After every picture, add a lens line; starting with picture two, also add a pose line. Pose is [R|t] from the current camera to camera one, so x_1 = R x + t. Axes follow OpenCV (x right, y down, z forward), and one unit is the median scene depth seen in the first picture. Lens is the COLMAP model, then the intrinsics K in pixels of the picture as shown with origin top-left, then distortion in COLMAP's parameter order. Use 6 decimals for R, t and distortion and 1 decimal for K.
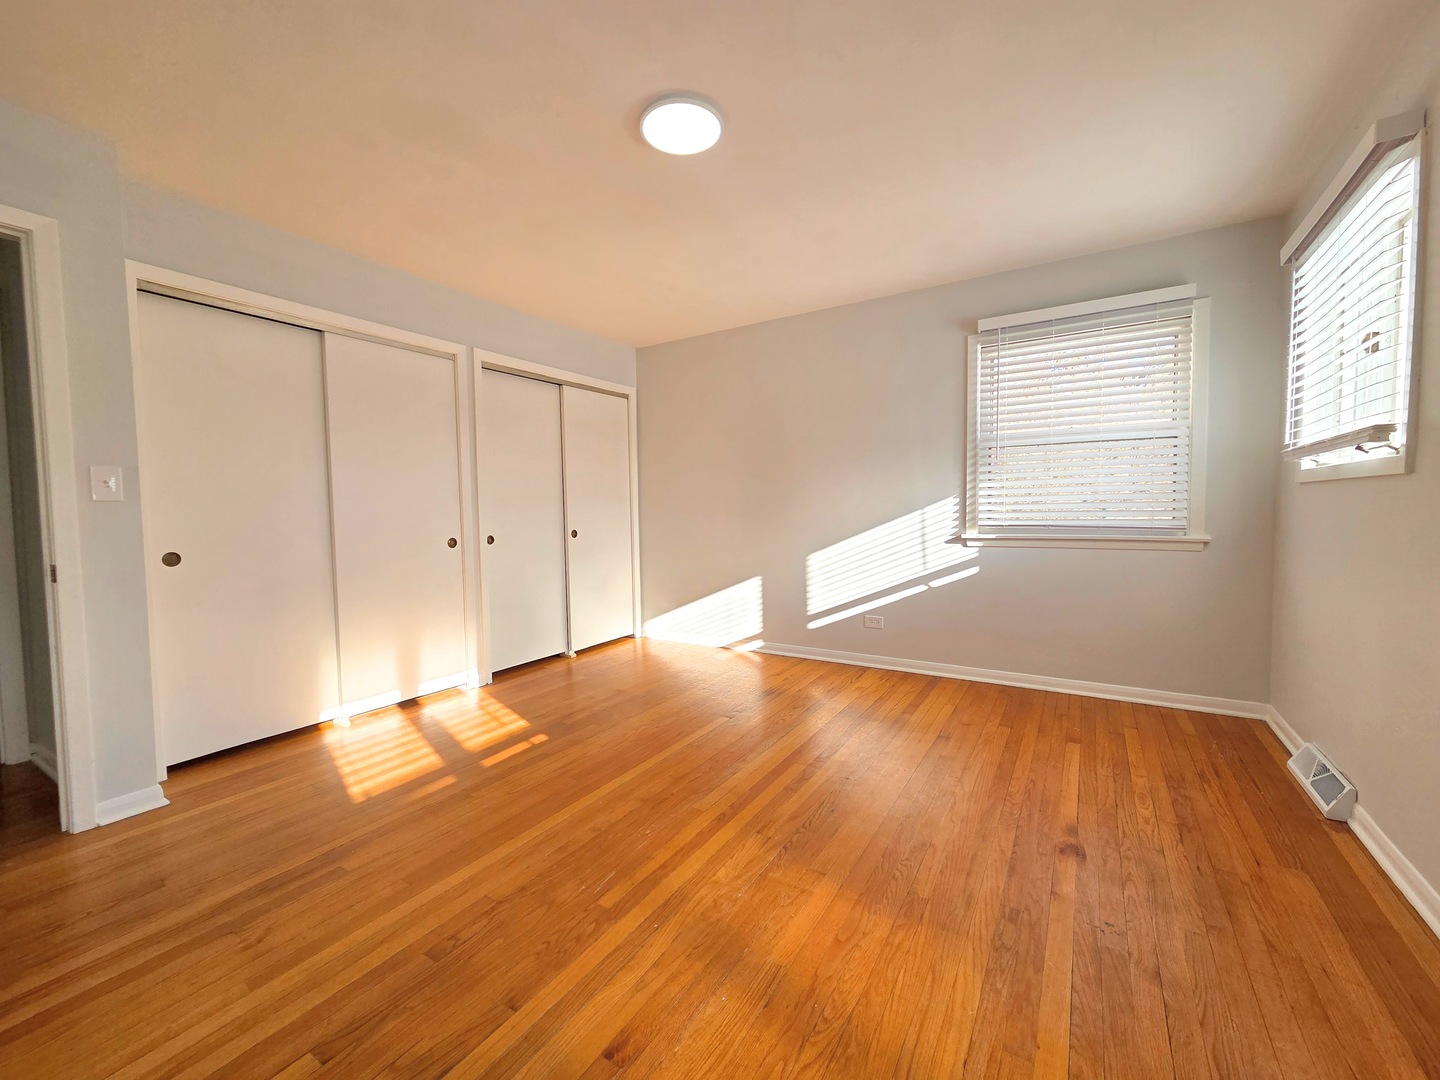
lens RADIAL K [[584.4, 0, 718.3], [0, 584.4, 537.7], [0, 0, 1]] dist [0.001645, 0.000763]
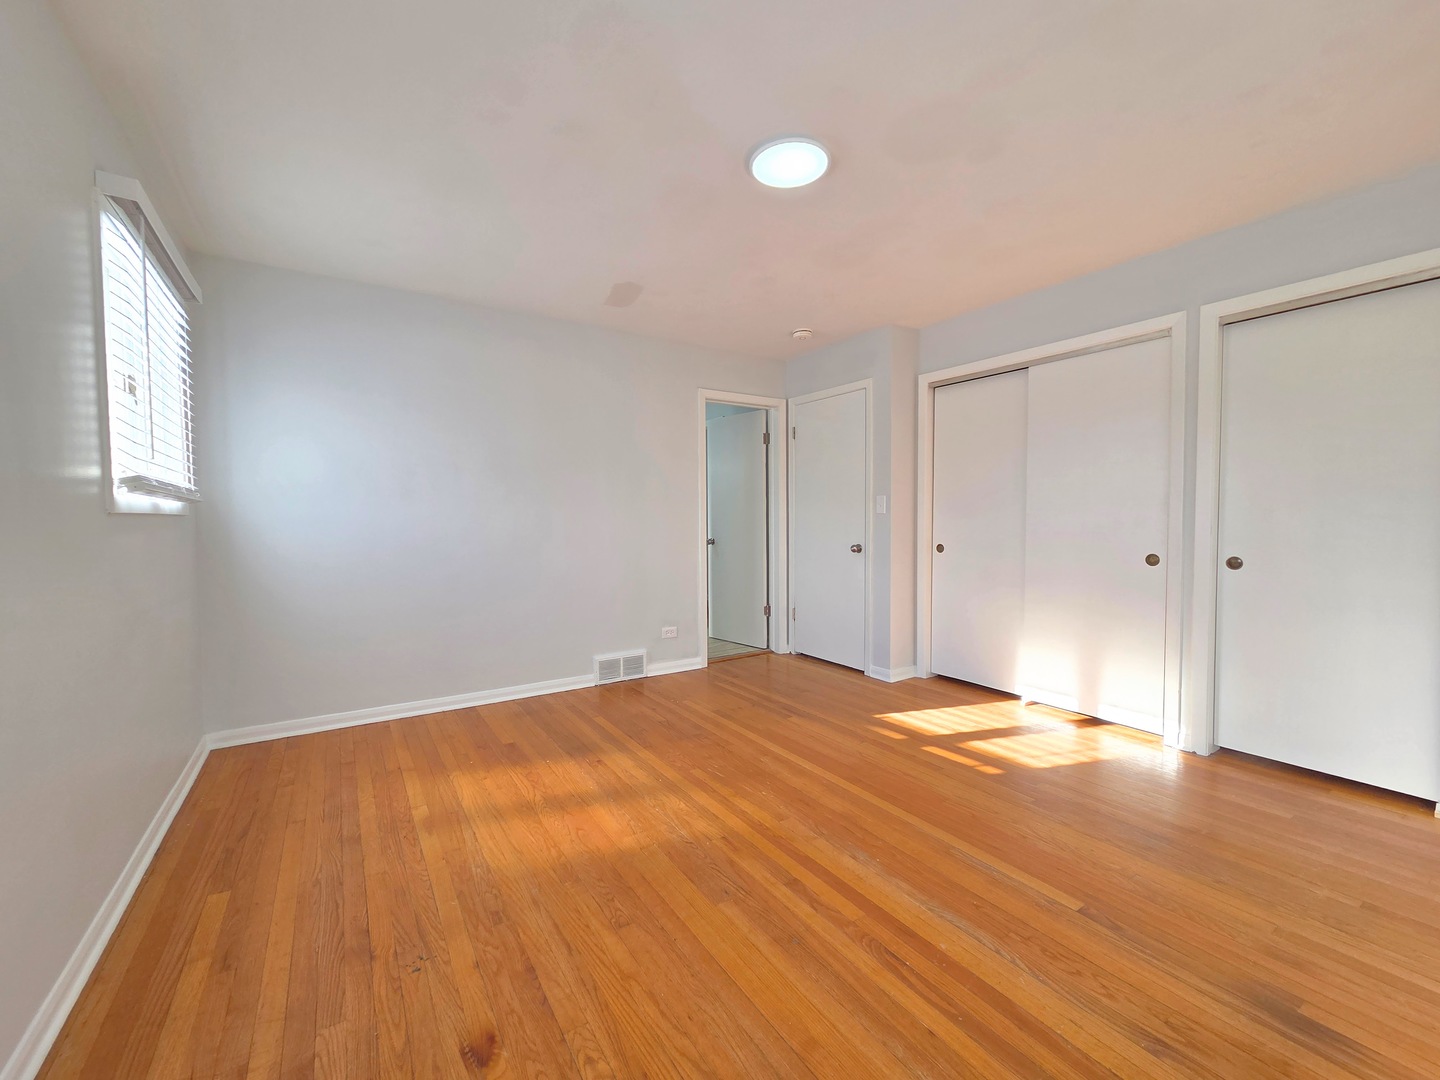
lens RADIAL K [[584.4, 0, 718.4], [0, 584.4, 541.1], [0, 0, 1]] dist [0.001645, 0.000763]
pose [[-0.415879, 0.056109, -0.907687, 0.899884], [-0.031666, 0.996596, 0.076114, -0.098279], [0.908868, 0.060397, -0.412687, 1.253415]]
